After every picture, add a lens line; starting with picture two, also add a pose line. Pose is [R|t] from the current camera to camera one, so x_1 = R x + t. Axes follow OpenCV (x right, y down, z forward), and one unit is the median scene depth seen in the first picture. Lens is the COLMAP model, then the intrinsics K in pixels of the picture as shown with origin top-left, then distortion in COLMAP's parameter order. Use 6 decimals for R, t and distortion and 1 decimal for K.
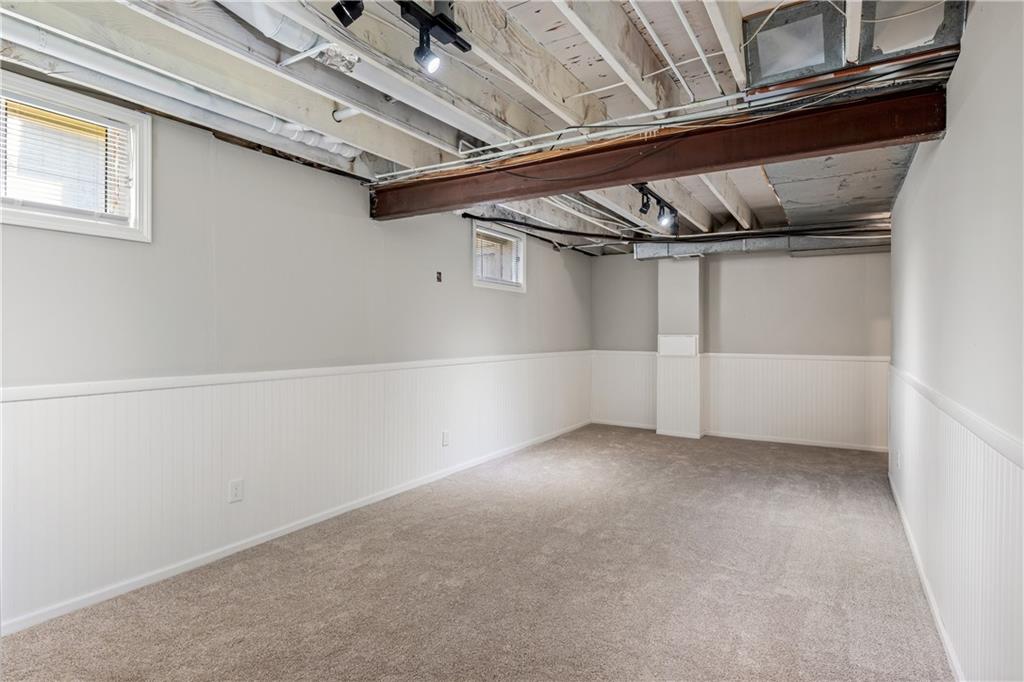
lens RADIAL K [[534.9, 0, 512.0], [0, 534.9, 341.0], [0, 0, 1]] dist [0.000941, 0.000126]
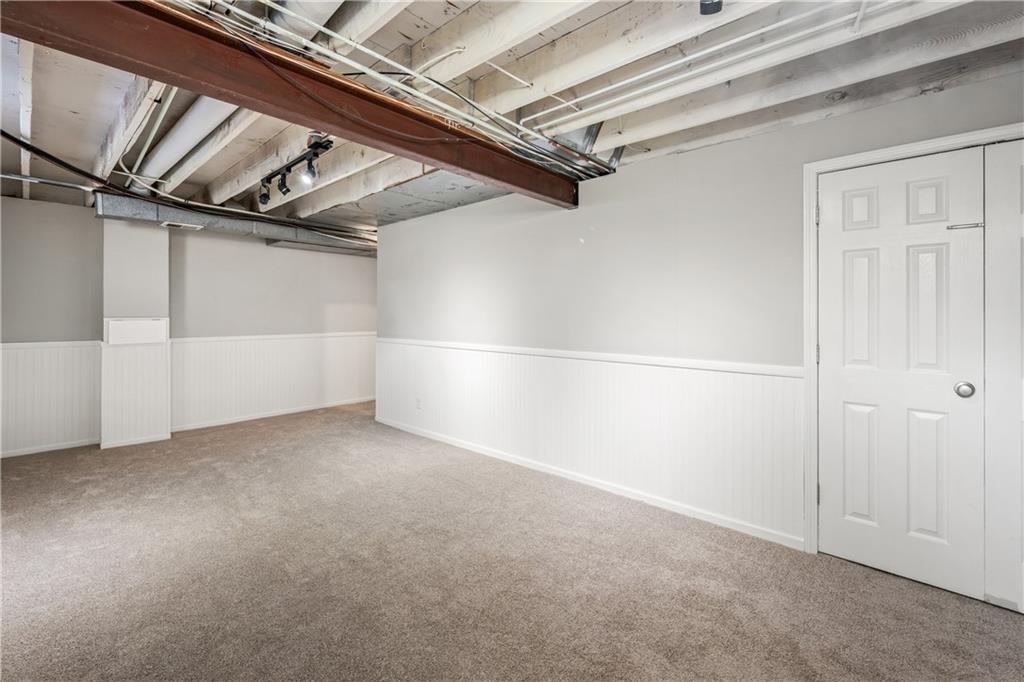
lens RADIAL K [[441.0, 0, 512.2], [0, 441.0, 317.9], [0, 0, 1]] dist [-0.001547, -0.000313]
pose [[0.181527, -0.010946, 0.983325, -0.288193], [0.015659, 0.999843, 0.008239, -0.009980], [-0.983261, 0.013903, 0.181670, 0.380070]]
